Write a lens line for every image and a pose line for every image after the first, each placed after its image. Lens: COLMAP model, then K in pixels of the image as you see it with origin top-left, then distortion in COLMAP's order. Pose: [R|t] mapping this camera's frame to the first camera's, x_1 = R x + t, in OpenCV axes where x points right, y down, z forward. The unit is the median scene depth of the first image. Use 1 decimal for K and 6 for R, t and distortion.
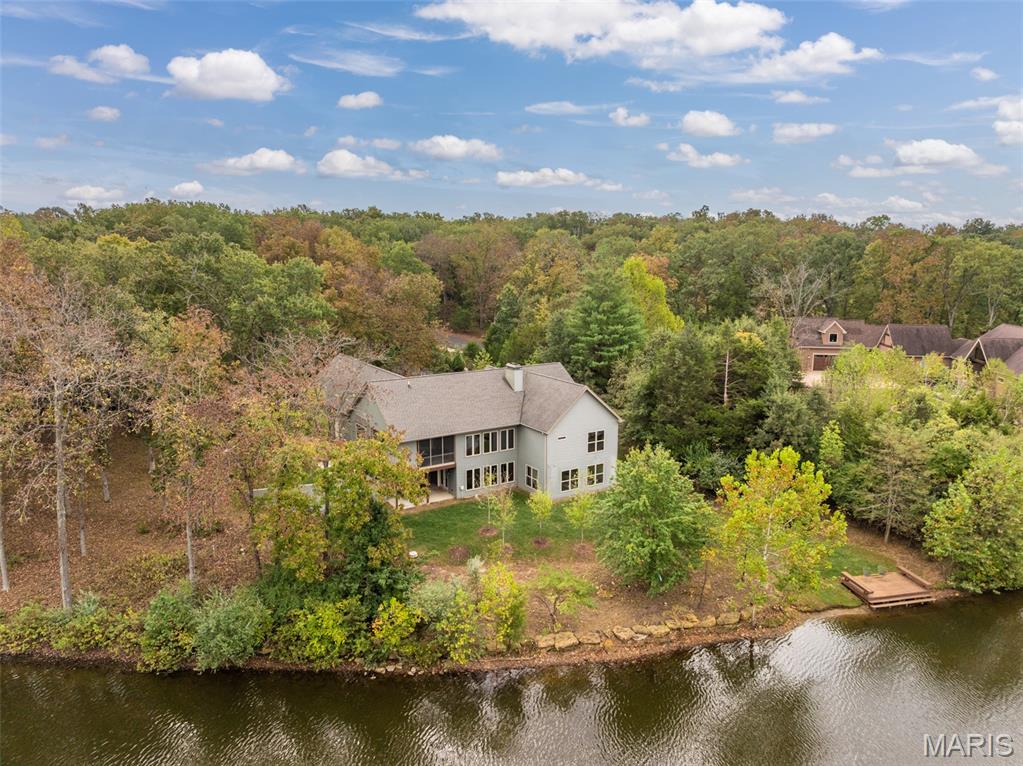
lens RADIAL K [[704.0, 0, 511.5], [0, 704.0, 383.0], [0, 0, 1]] dist [-0.047538, -0.002693]
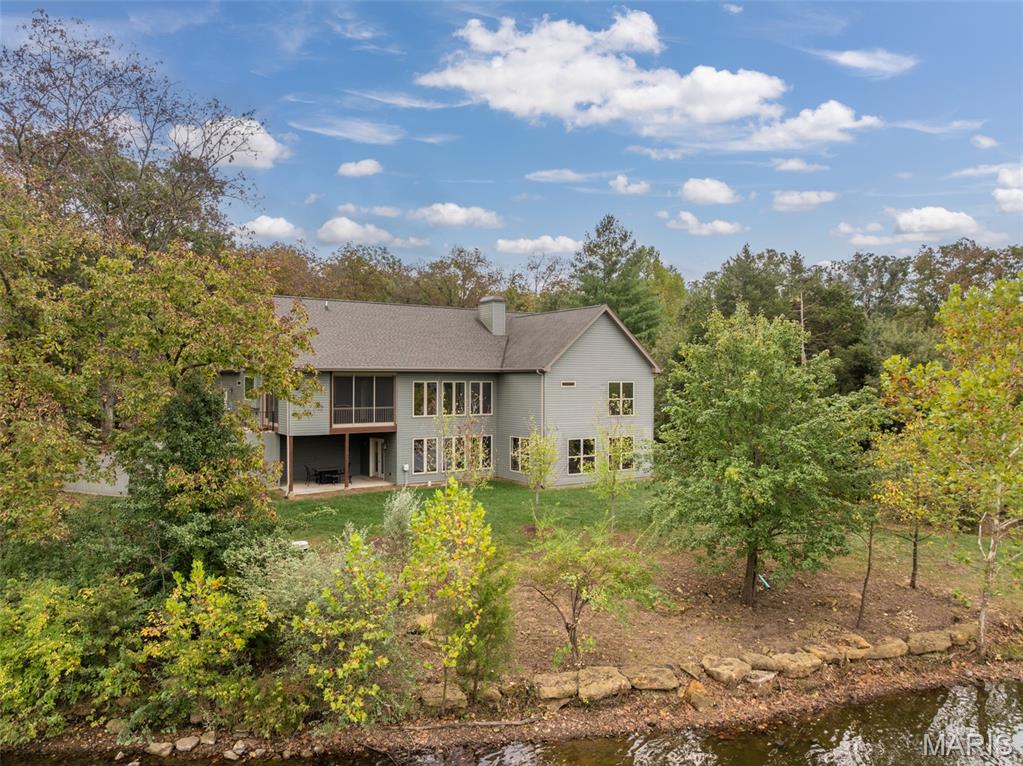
lens RADIAL K [[716.0, 0, 516.0], [0, 716.0, 375.6], [0, 0, 1]] dist [-0.033620, -0.004312]
pose [[0.999532, 0.003931, 0.030323, 0.007370], [0.001932, 0.981596, -0.190960, 0.232301], [-0.030515, 0.190930, 0.981129, 0.459419]]
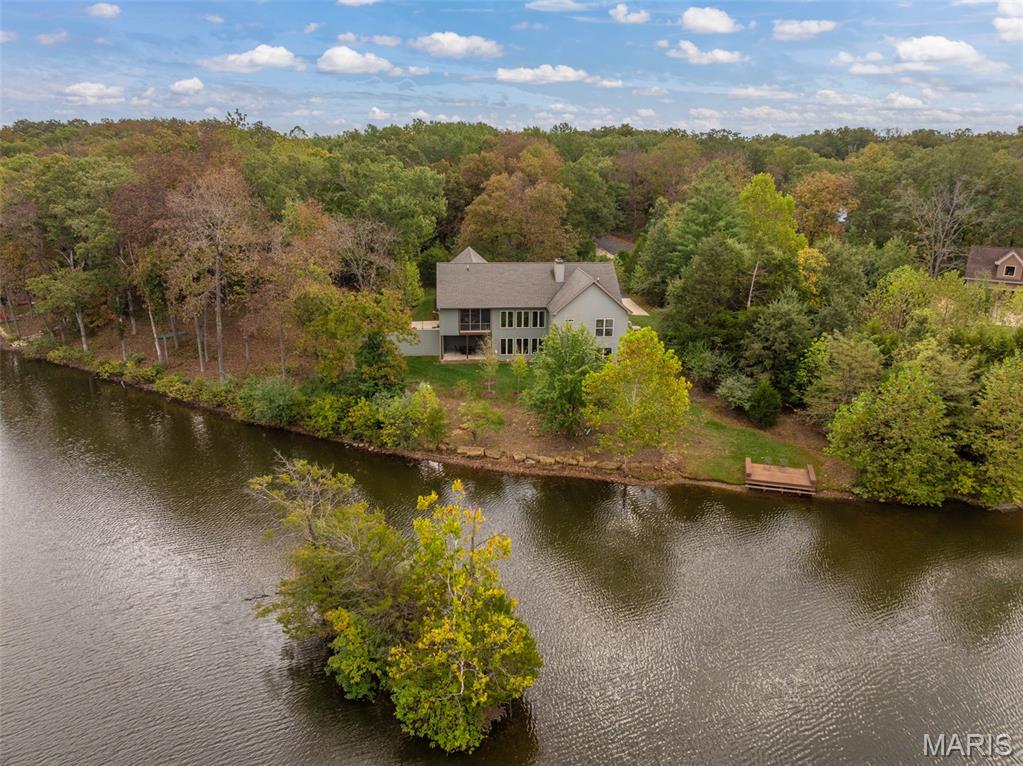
lens RADIAL K [[716.0, 0, 516.0], [0, 716.0, 375.6], [0, 0, 1]] dist [-0.033620, -0.004312]
pose [[0.895108, 0.134170, -0.425182, 0.636892], [-0.092622, 0.988799, 0.117034, 0.044507], [0.436122, -0.065377, 0.897509, -0.185066]]
